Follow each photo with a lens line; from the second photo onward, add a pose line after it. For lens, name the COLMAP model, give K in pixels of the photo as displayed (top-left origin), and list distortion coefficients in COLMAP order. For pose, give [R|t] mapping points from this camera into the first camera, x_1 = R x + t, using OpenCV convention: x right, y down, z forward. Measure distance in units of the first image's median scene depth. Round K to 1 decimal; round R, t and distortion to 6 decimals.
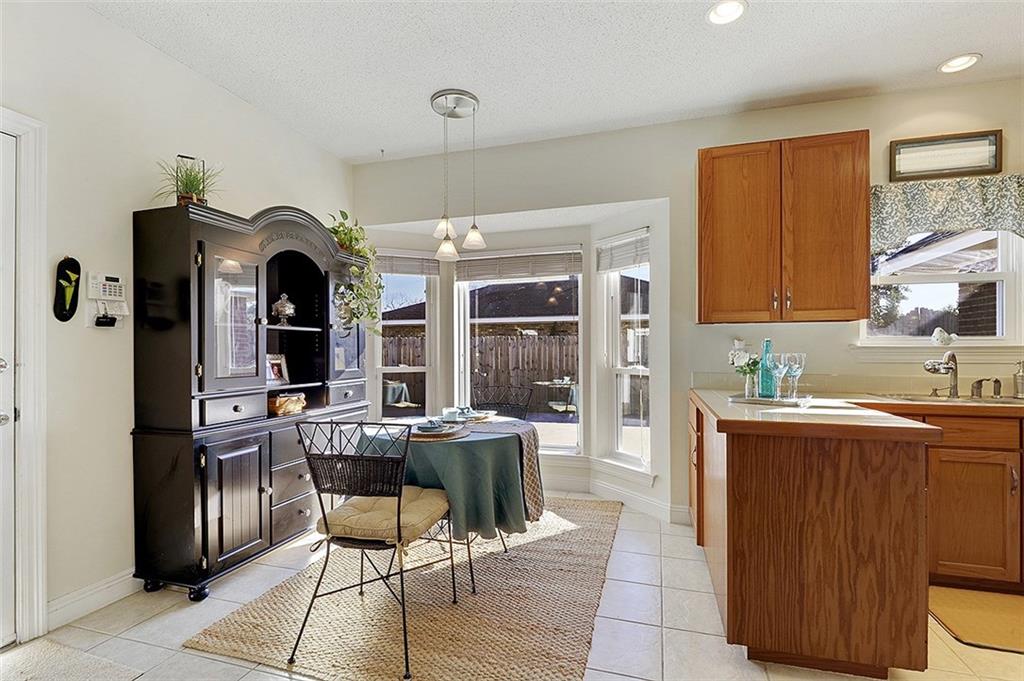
lens RADIAL K [[476.7, 0, 510.5], [0, 476.7, 349.6], [0, 0, 1]] dist [0.001412, -0.000353]
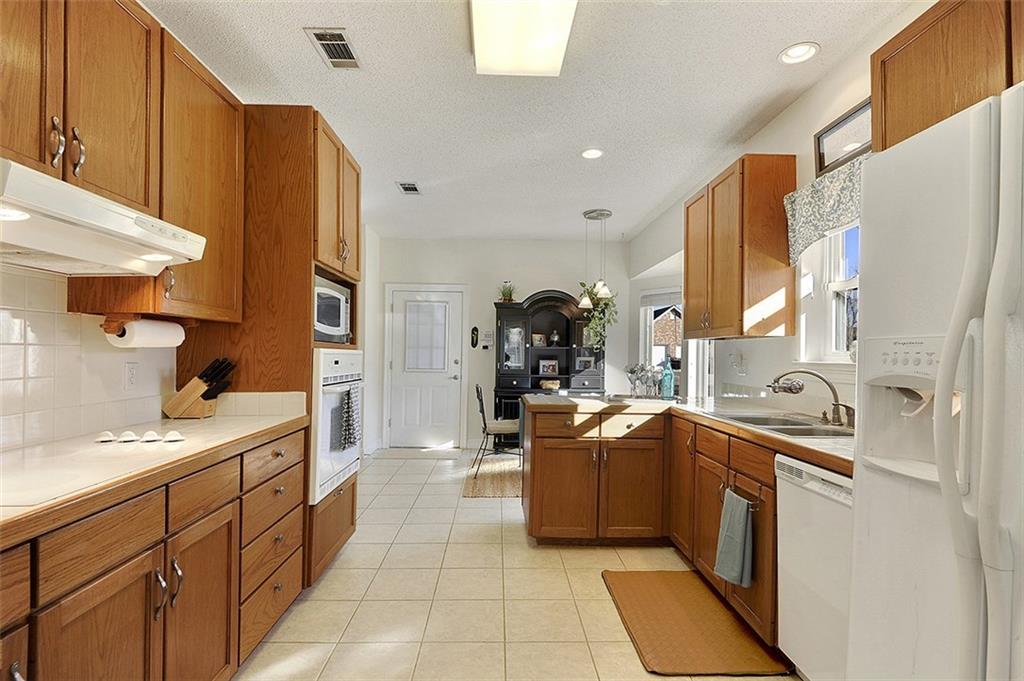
lens RADIAL K [[476.7, 0, 510.5], [0, 476.7, 349.6], [0, 0, 1]] dist [0.001412, -0.000353]
pose [[0.323144, -0.004079, -0.946341, 1.522407], [-0.011299, 0.999903, -0.008168, -0.020030], [0.946282, 0.013332, 0.323066, 0.181439]]
